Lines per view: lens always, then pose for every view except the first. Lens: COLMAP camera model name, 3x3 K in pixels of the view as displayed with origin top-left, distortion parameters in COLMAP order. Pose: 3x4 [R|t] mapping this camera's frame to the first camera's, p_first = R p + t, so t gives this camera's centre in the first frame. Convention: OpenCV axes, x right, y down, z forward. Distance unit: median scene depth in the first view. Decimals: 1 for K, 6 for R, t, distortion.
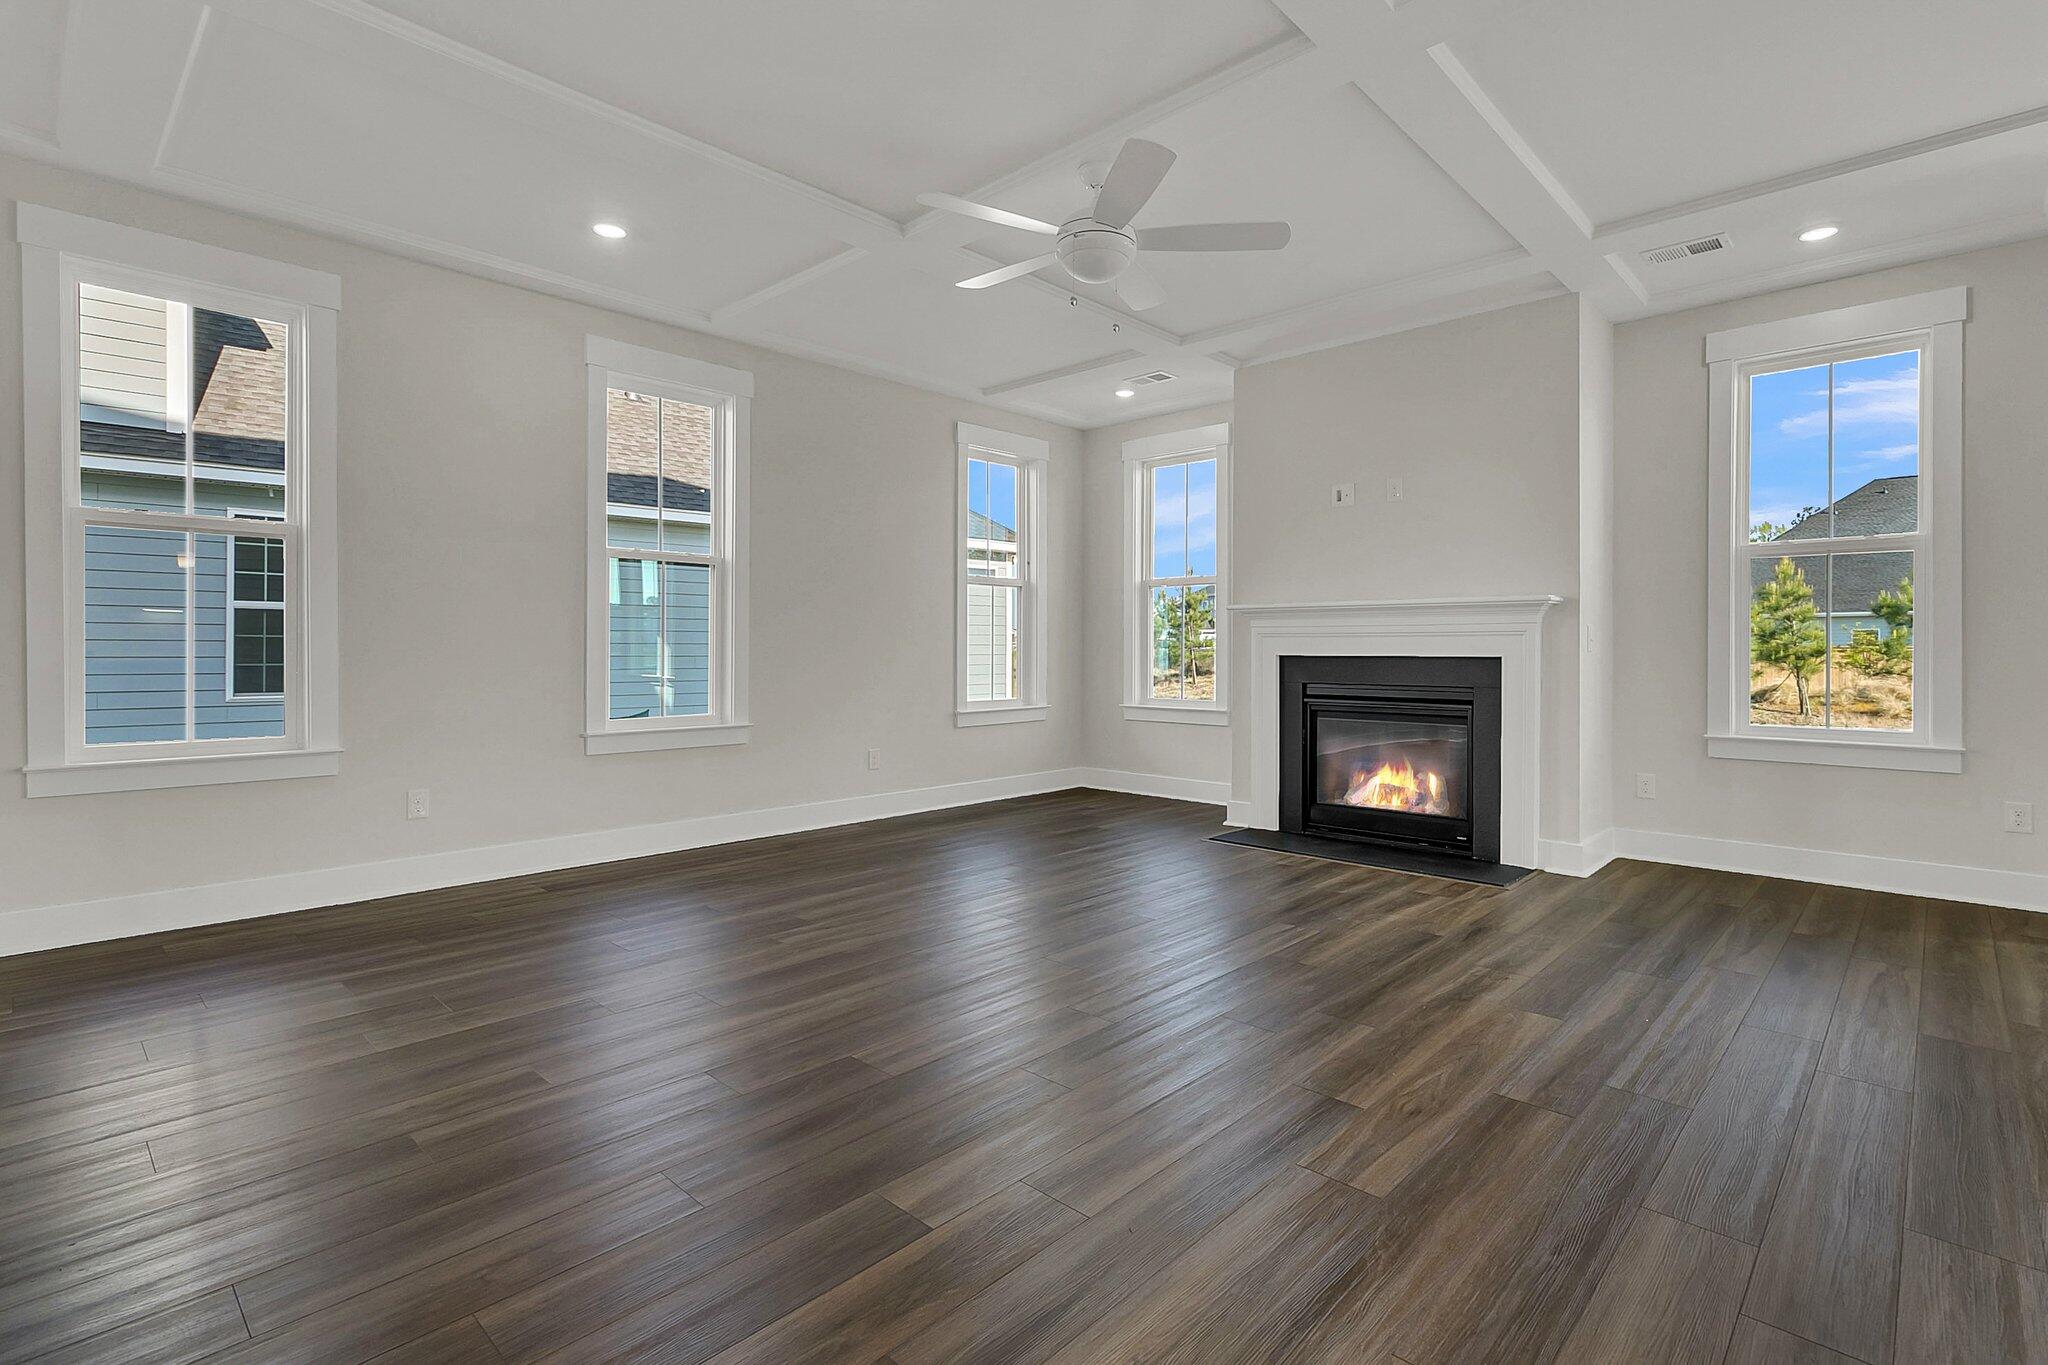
lens RADIAL K [[988.2, 0, 1020.7], [0, 988.2, 671.5], [0, 0, 1]] dist [0.003145, 0.000302]
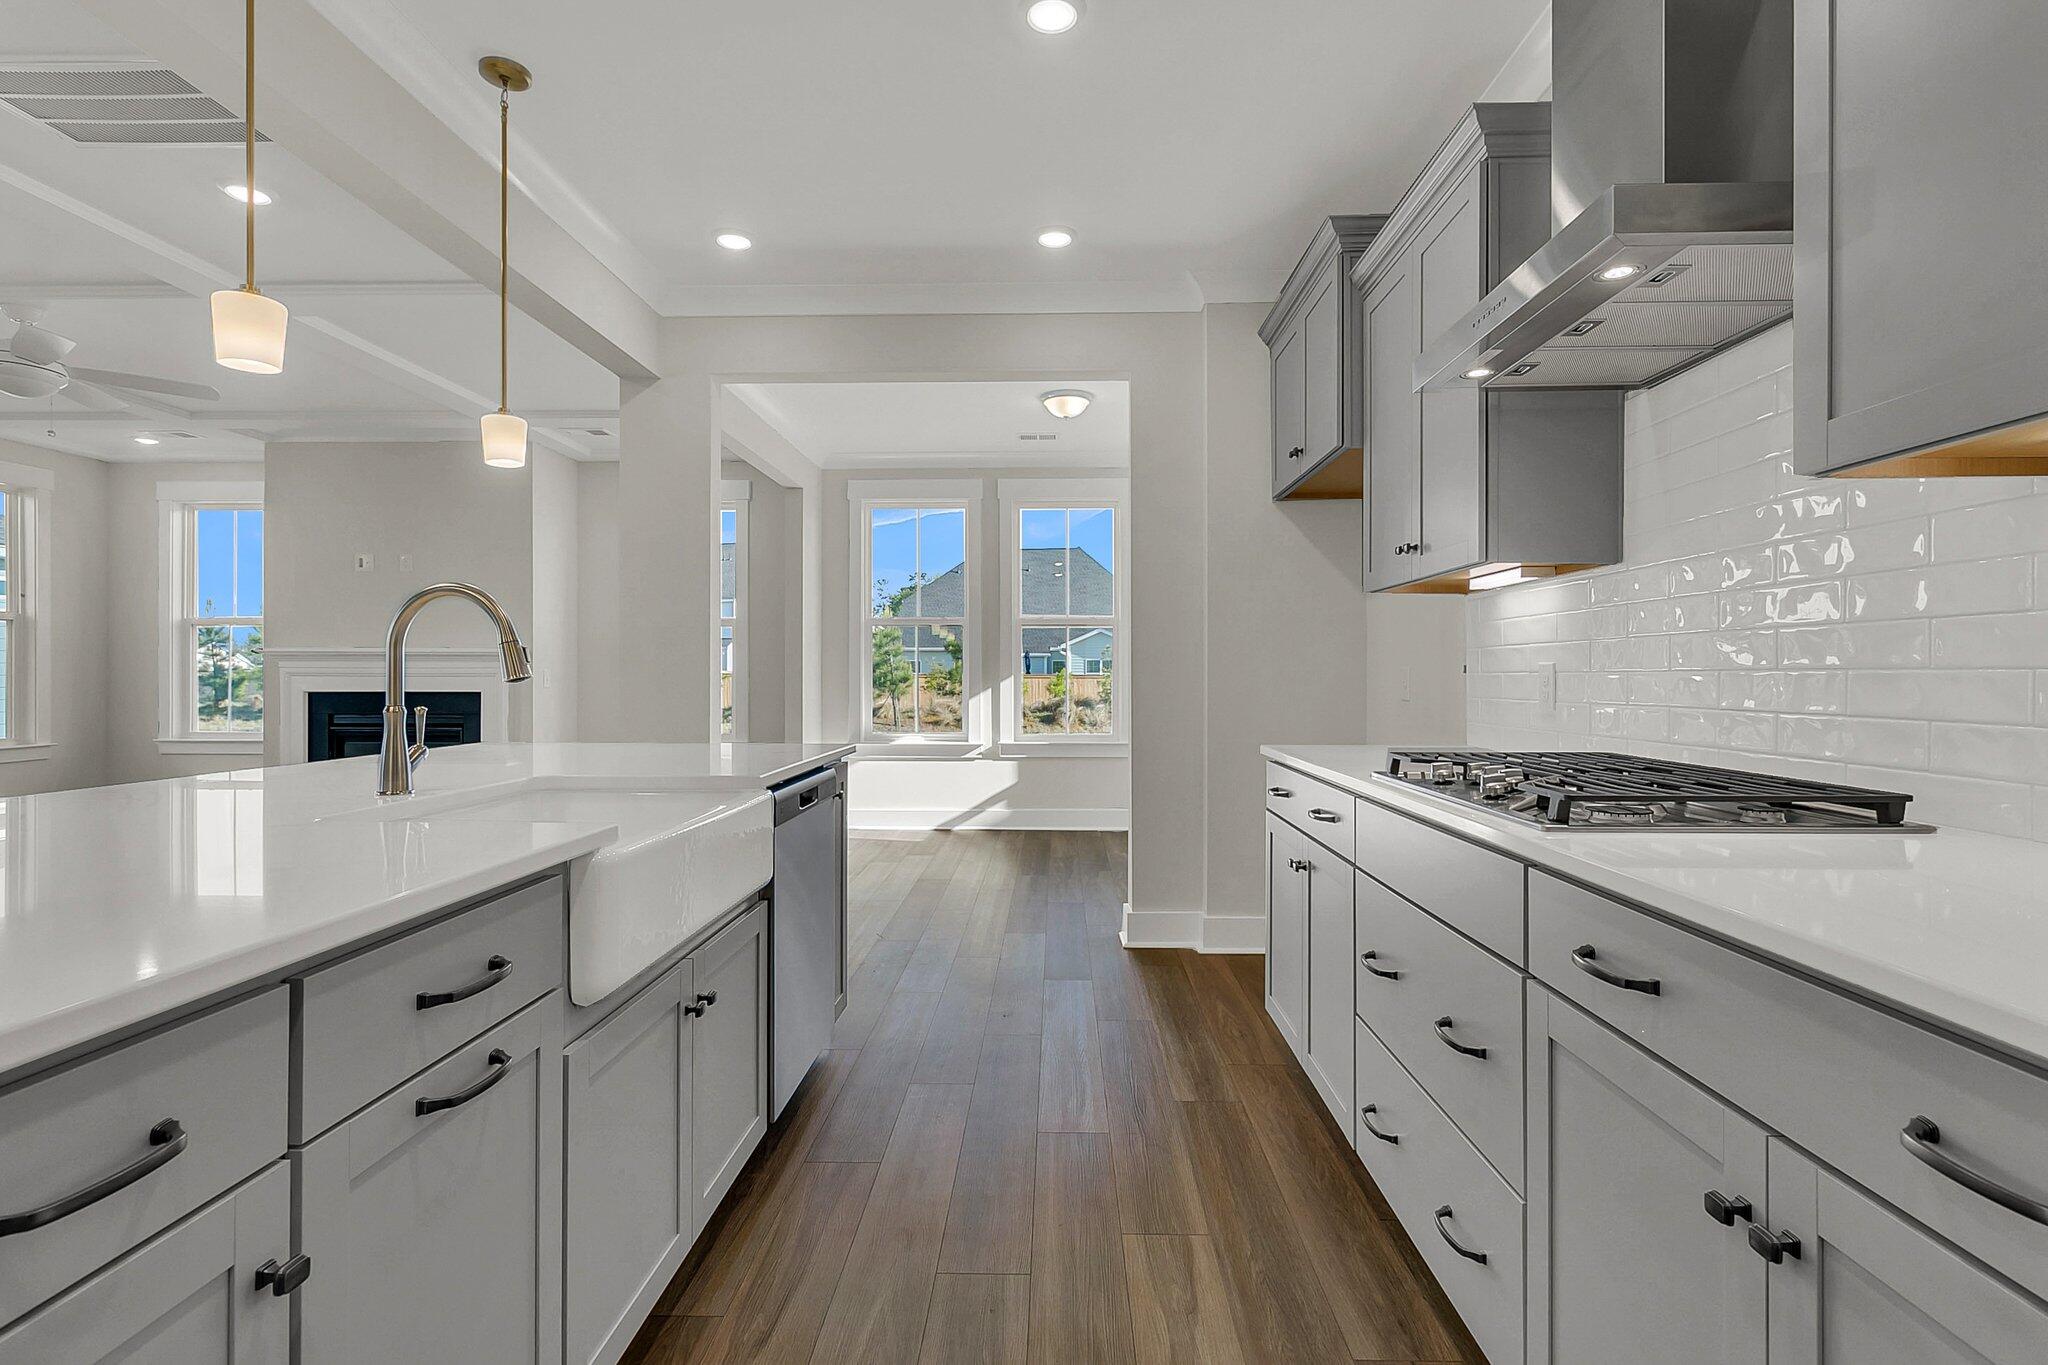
lens RADIAL K [[988.2, 0, 1031.6], [0, 988.2, 683.4], [0, 0, 1]] dist [0.003145, 0.000302]
pose [[0.737349, -0.004220, 0.675499, 0.077113], [0.012430, 0.999896, -0.007321, -0.004829], [-0.675398, 0.013794, 0.737324, -0.362499]]
